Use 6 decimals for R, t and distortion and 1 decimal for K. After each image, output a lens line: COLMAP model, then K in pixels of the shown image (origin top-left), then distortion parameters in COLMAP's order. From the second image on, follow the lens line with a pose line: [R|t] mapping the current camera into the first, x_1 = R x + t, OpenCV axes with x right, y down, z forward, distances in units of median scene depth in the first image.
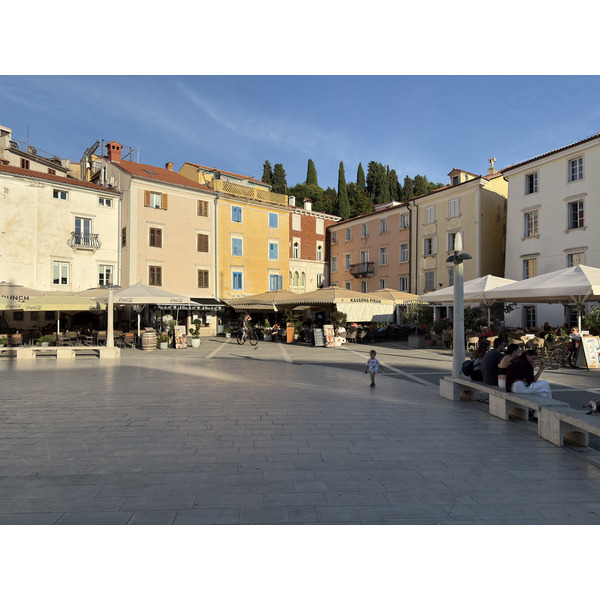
lens RADIAL K [[535.2, 0, 300.0], [0, 535.2, 300.0], [0, 0, 1]] dist [0.241423, -0.386325]
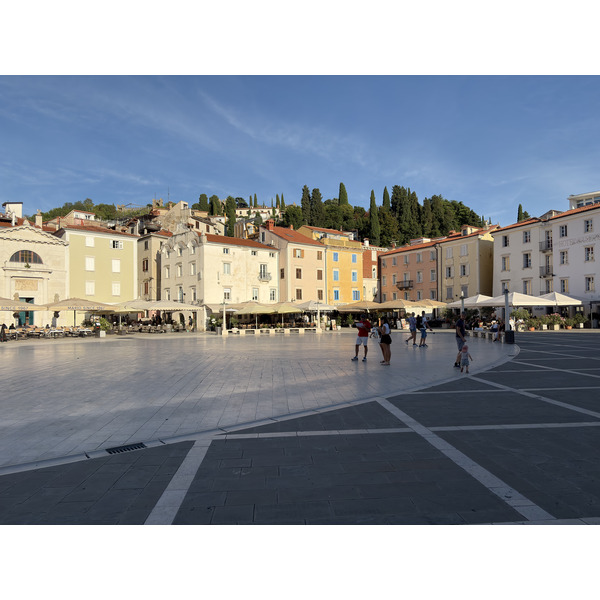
lens RADIAL K [[535.2, 0, 300.0], [0, 535.2, 300.0], [0, 0, 1]] dist [0.241423, -0.386325]
pose [[0.999628, -0.013263, -0.023830, -0.182609], [0.013245, 0.999912, -0.000925, -0.018892], [0.023840, 0.000609, 0.999716, -0.686827]]
